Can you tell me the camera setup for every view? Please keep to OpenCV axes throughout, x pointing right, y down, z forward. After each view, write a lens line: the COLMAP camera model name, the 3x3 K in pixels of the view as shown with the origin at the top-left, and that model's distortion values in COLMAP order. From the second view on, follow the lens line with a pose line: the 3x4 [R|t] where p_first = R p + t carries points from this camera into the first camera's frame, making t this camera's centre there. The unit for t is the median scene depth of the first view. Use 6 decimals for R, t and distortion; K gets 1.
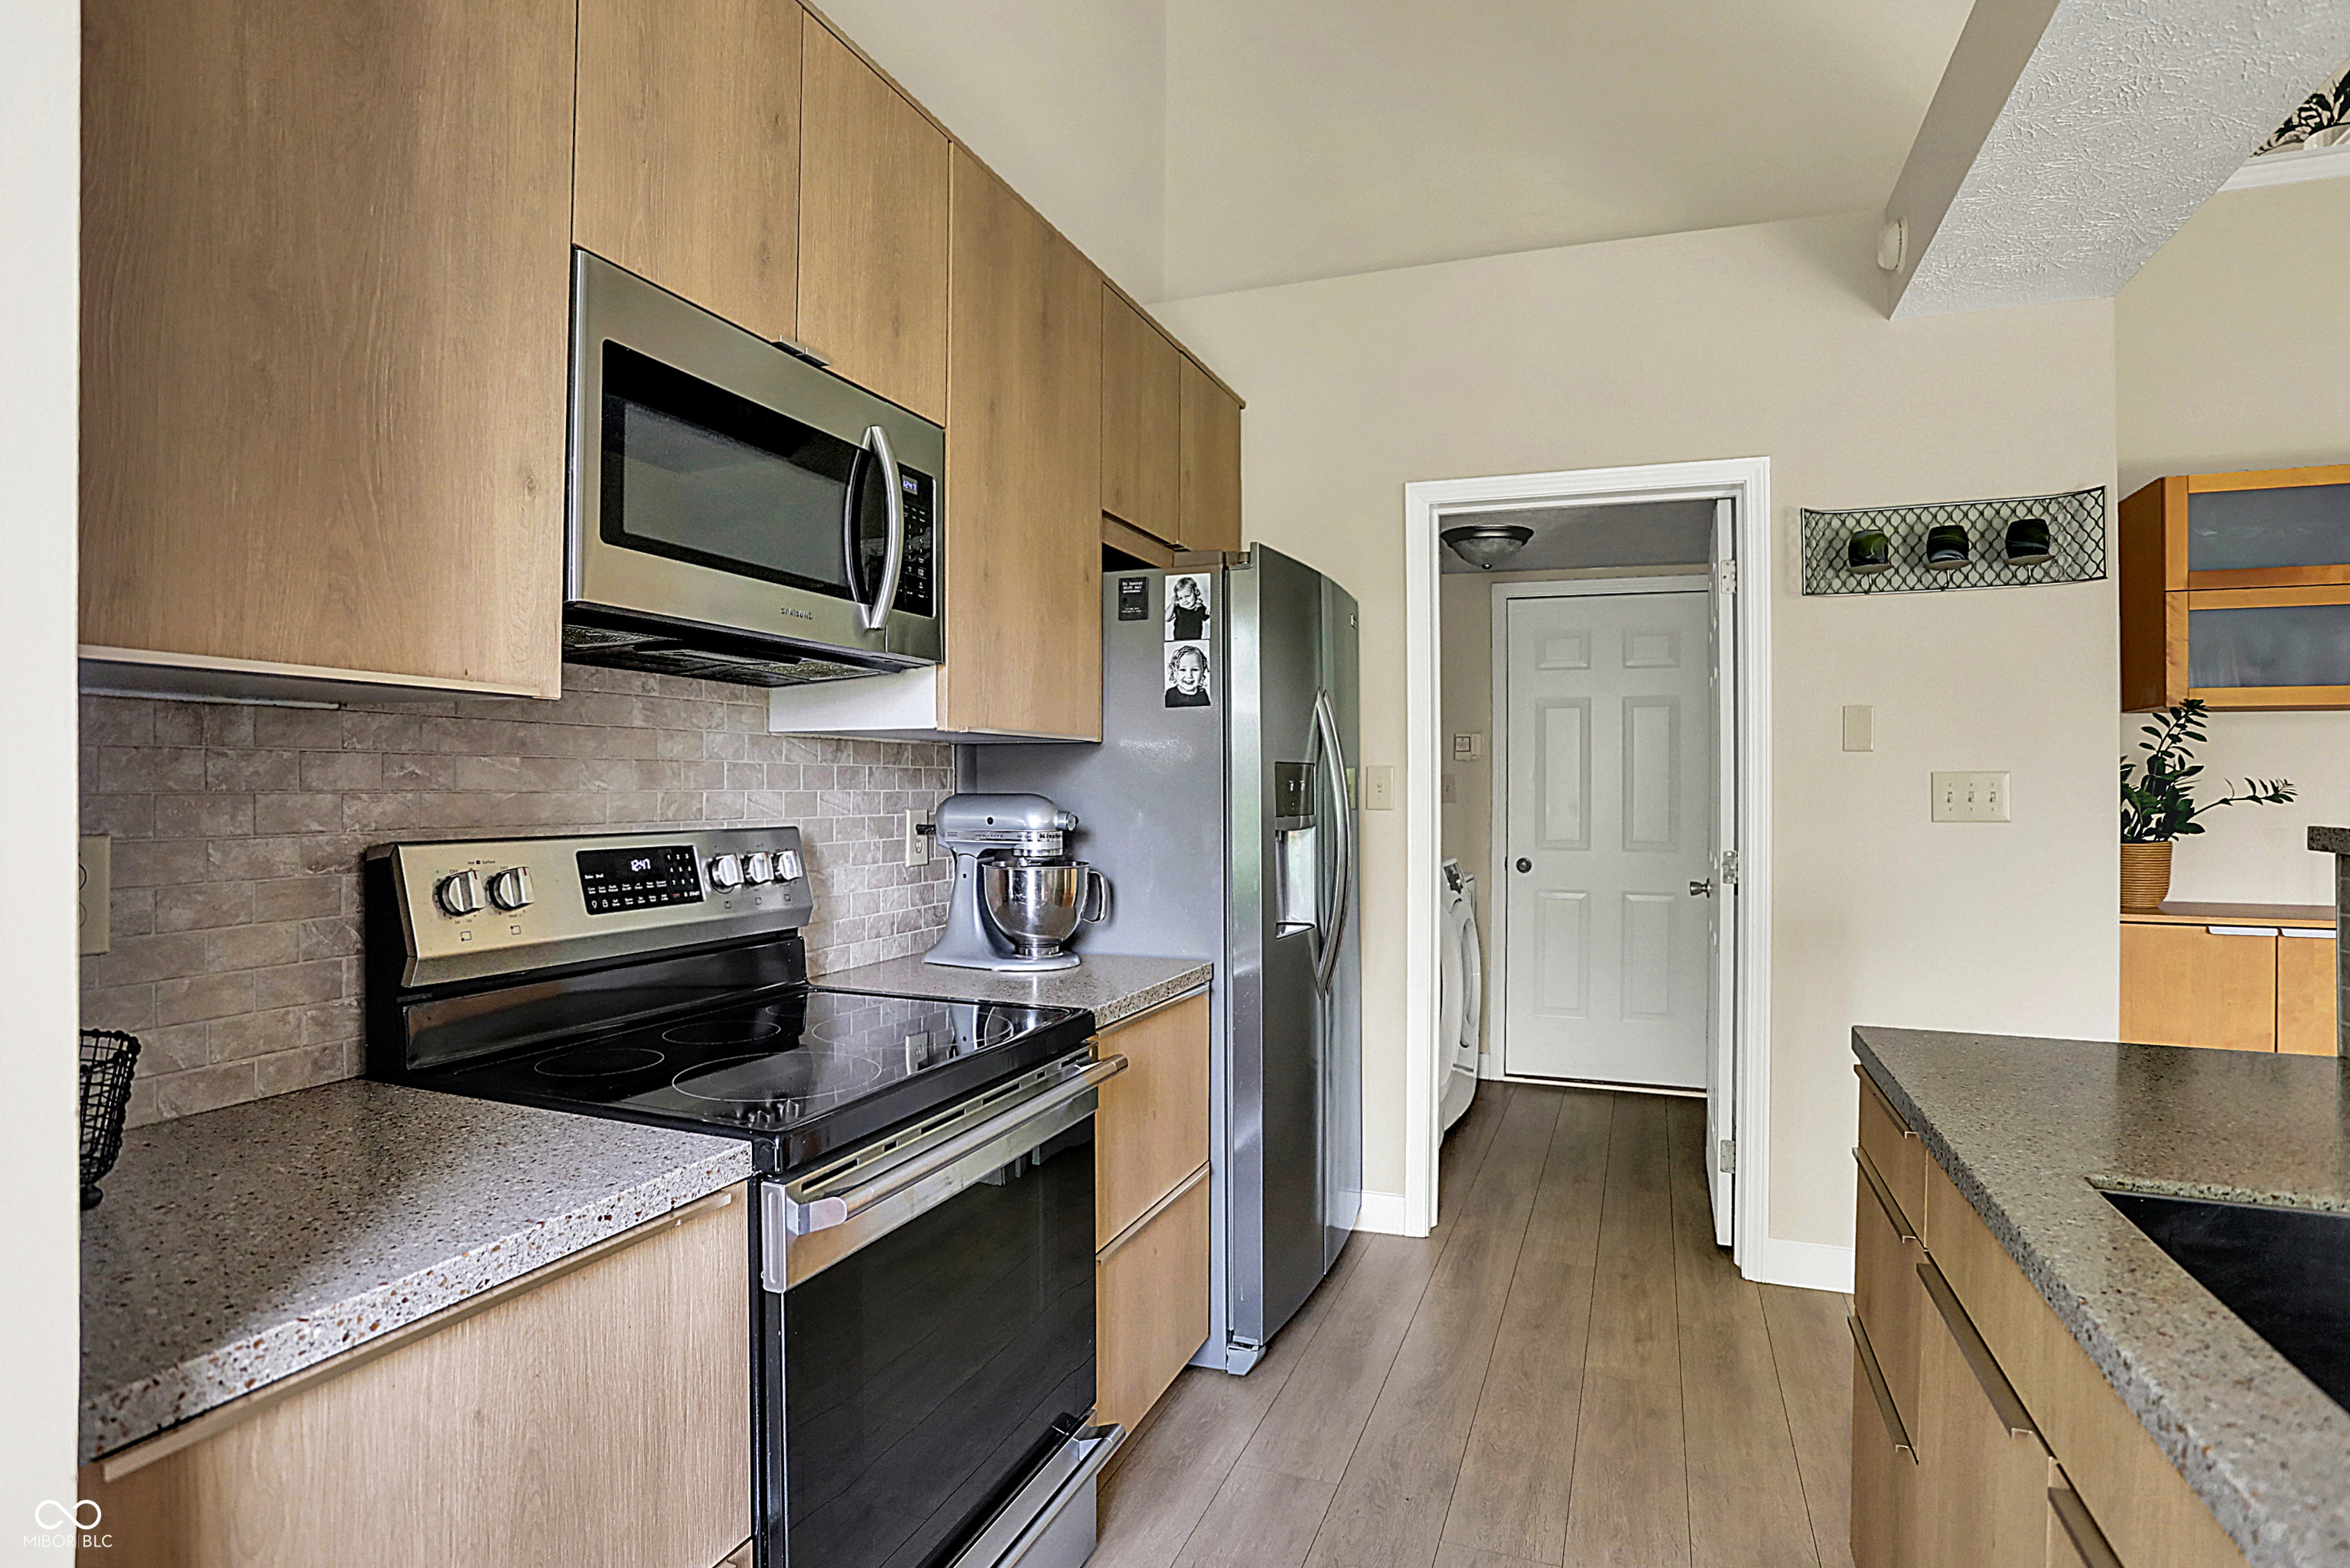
lens RADIAL K [[1204.2, 0, 1230.9], [0, 1204.2, 774.7], [0, 0, 1]] dist [-0.046634, 0.016012]
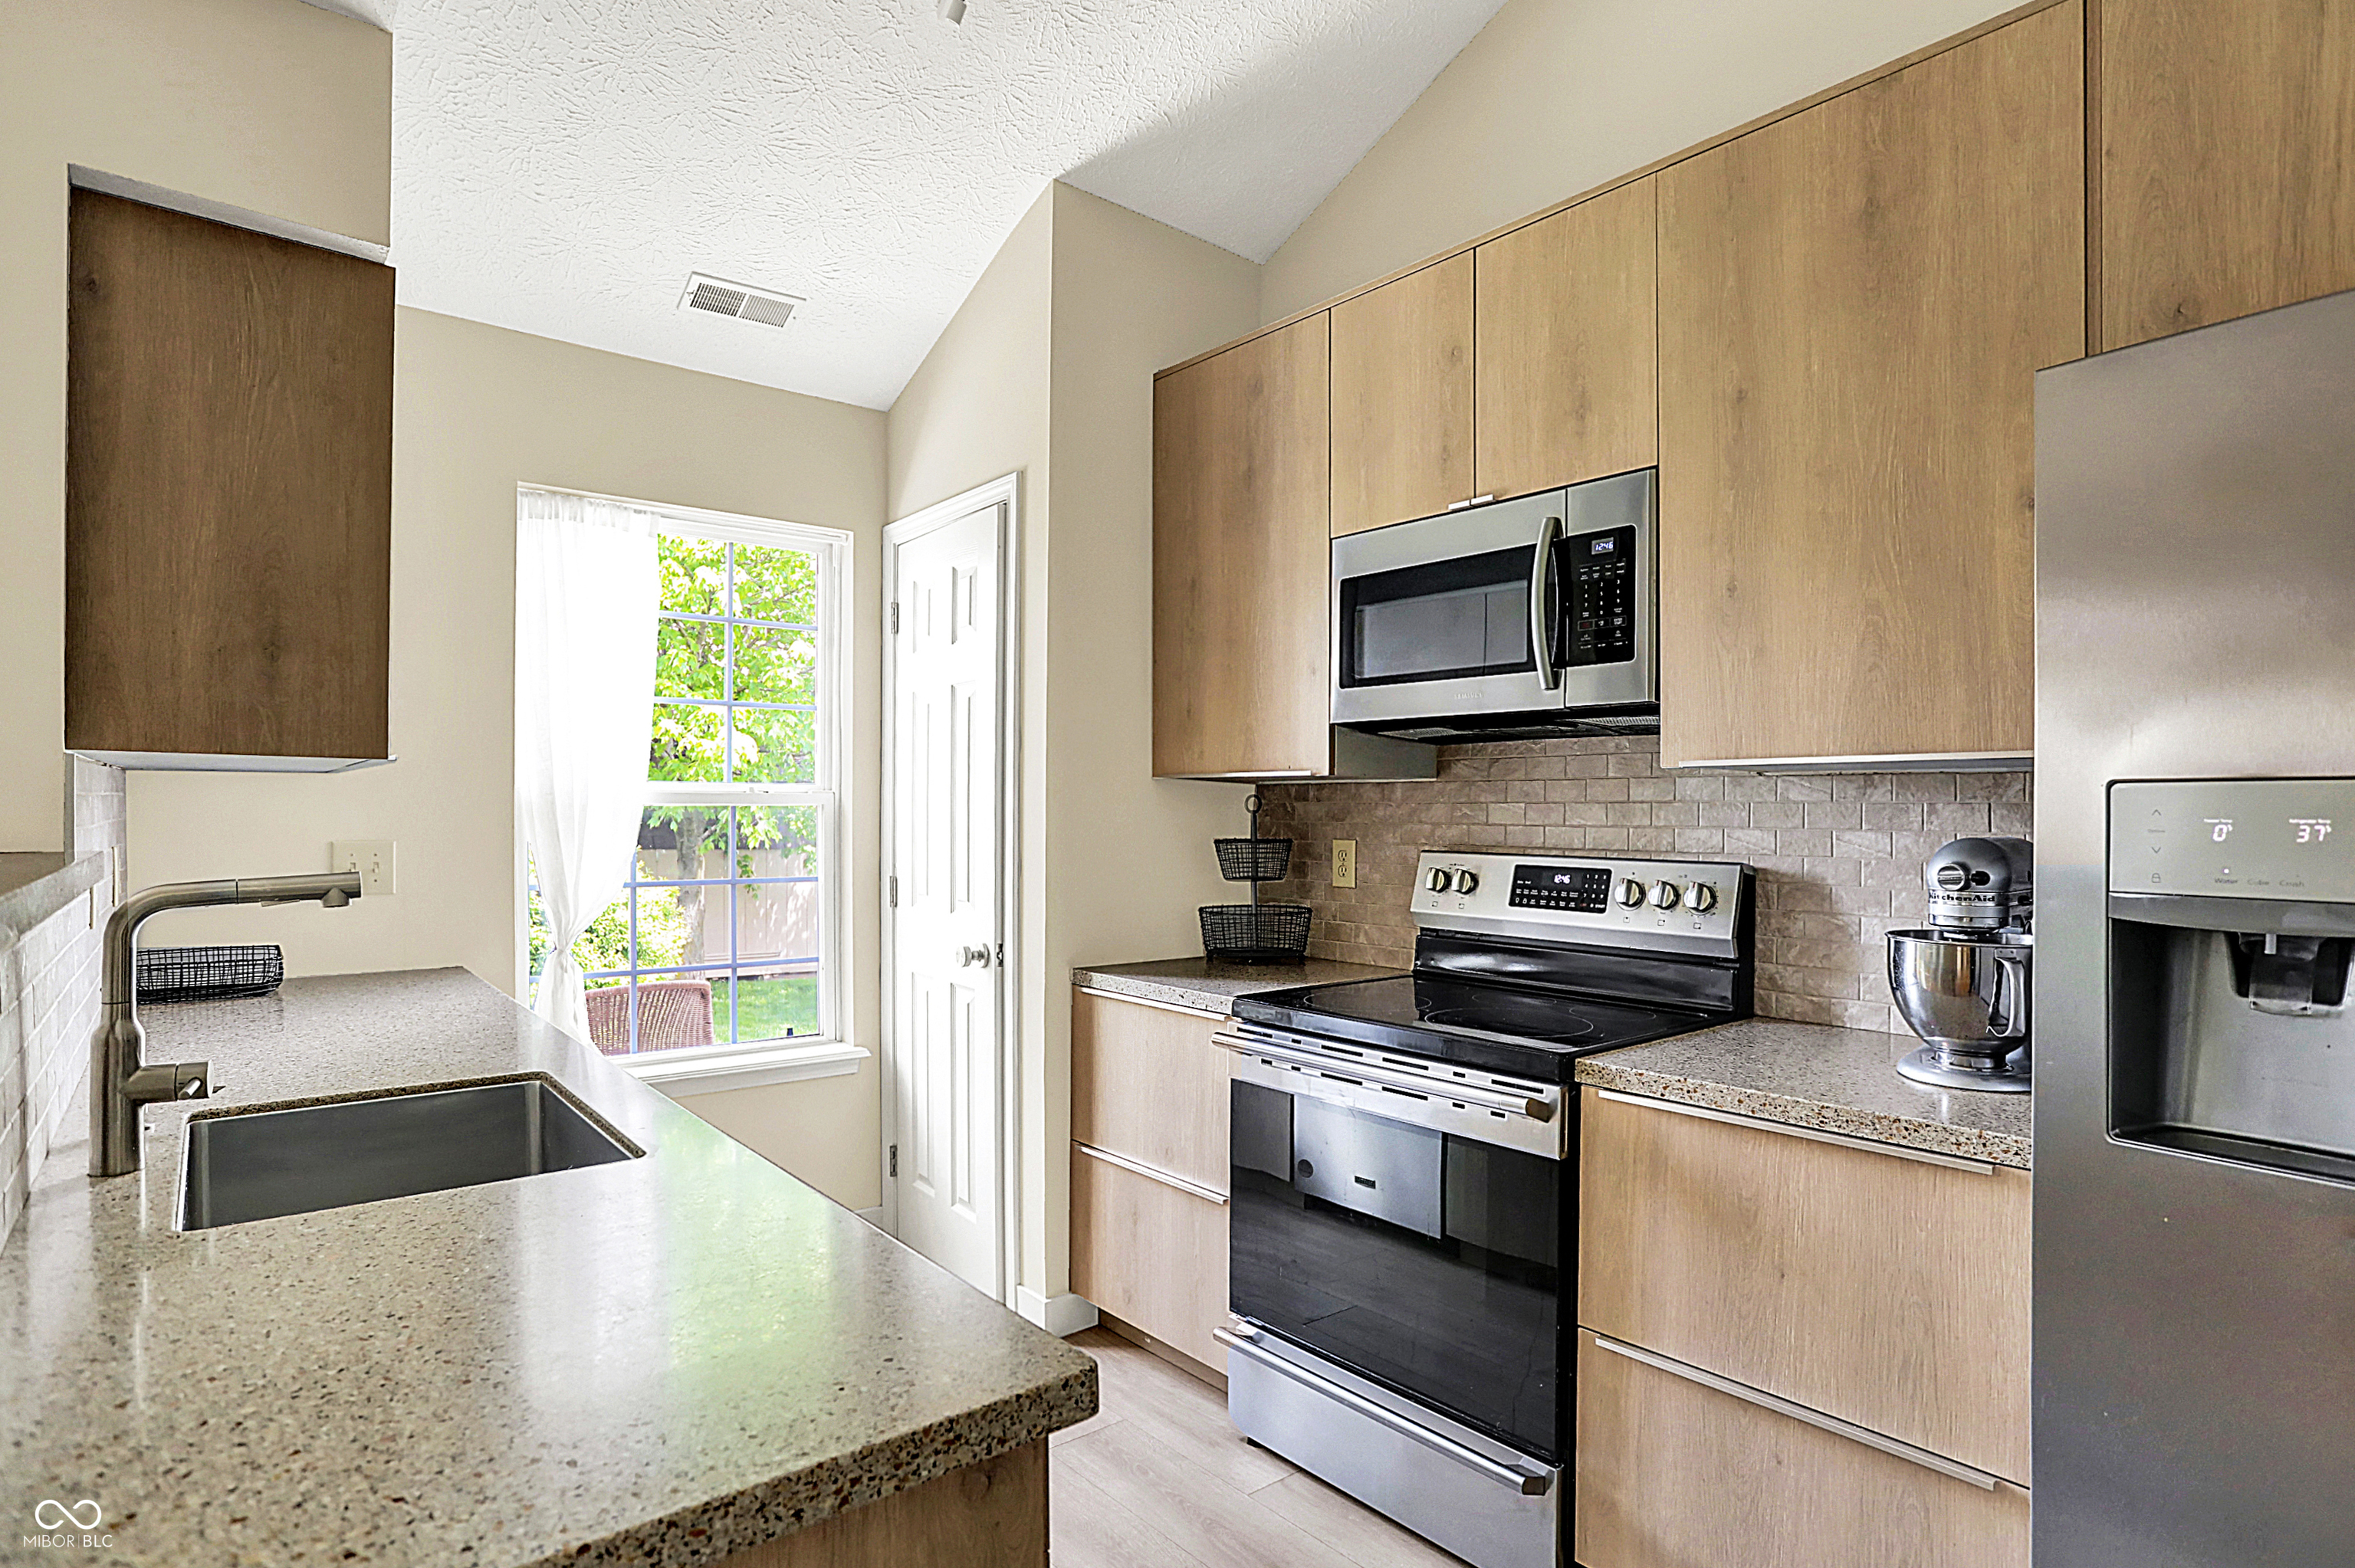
lens RADIAL K [[1206.6, 0, 1162.7], [0, 1206.6, 815.0], [0, 0, 1]] dist [-0.046634, 0.016012]
pose [[-0.517503, -0.005219, -0.855666, 0.978672], [-0.000344, 0.999983, -0.005891, 0.010216], [0.855681, -0.002754, -0.517495, 1.378316]]
